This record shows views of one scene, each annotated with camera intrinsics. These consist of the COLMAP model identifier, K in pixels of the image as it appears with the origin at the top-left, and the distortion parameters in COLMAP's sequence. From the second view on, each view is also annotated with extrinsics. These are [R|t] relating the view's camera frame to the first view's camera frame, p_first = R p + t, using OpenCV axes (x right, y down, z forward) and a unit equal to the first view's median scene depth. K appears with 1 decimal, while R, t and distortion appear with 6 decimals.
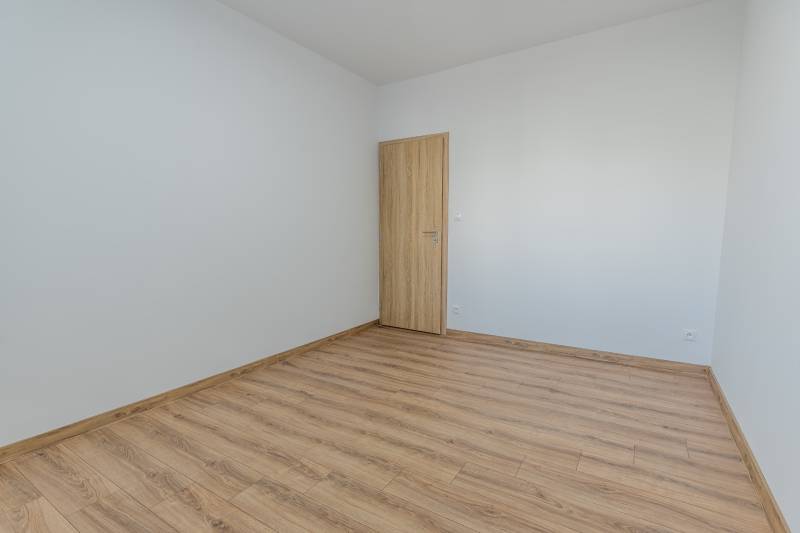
lens RADIAL K [[389.3, 0, 401.3], [0, 389.3, 264.9], [0, 0, 1]] dist [0.013367, -0.000503]
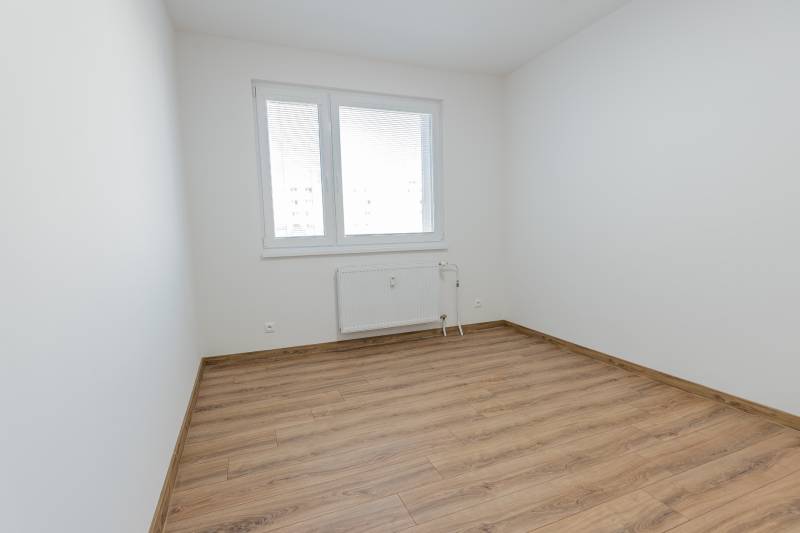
lens RADIAL K [[389.3, 0, 399.4], [0, 389.3, 272.6], [0, 0, 1]] dist [0.013367, -0.000503]
pose [[-0.586549, 0.103082, -0.803327, 0.775156], [-0.042927, 0.986517, 0.157932, -0.103490], [0.808776, 0.127119, -0.574215, 1.158969]]
